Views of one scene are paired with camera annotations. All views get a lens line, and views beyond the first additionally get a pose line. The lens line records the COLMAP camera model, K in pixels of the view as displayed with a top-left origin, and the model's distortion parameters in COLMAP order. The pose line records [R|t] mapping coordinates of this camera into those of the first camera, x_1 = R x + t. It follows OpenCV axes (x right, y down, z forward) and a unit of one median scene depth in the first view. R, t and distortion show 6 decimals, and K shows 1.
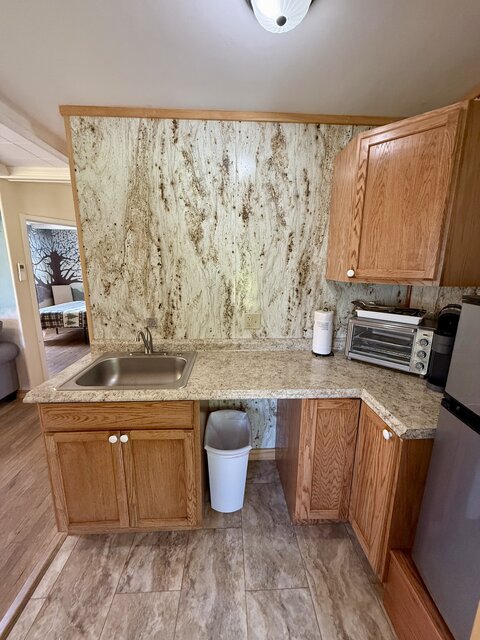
lens RADIAL K [[256.2, 0, 240.4], [0, 256.2, 318.1], [0, 0, 1]] dist [0.001208, 0.000015]
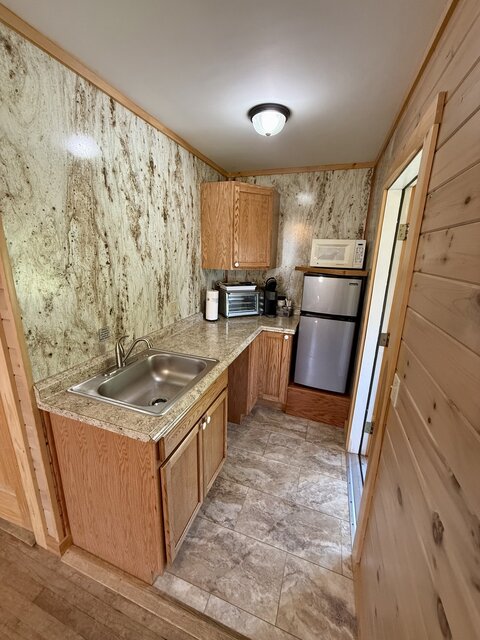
lens RADIAL K [[256.2, 0, 240.4], [0, 256.2, 318.1], [0, 0, 1]] dist [0.001208, 0.000015]
pose [[0.380649, -0.234250, 0.894558, -0.981927], [0.163084, 0.969225, 0.184408, -0.120815], [-0.910225, 0.075693, 0.407137, 0.270261]]
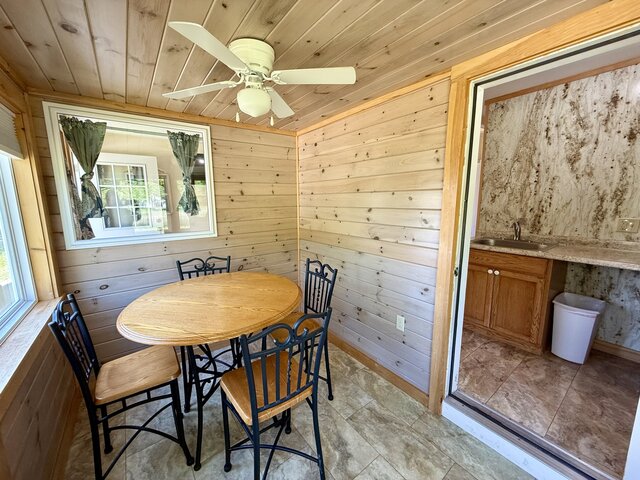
lens RADIAL K [[256.2, 0, 318.2], [0, 256.2, 239.3], [0, 0, 1]] dist [0.001208, 0.000015]
pose [[0.556418, 0.113757, -0.823079, 0.251032], [-0.151063, 0.987925, 0.034418, 0.268285], [0.817055, 0.105186, 0.566884, -0.864426]]
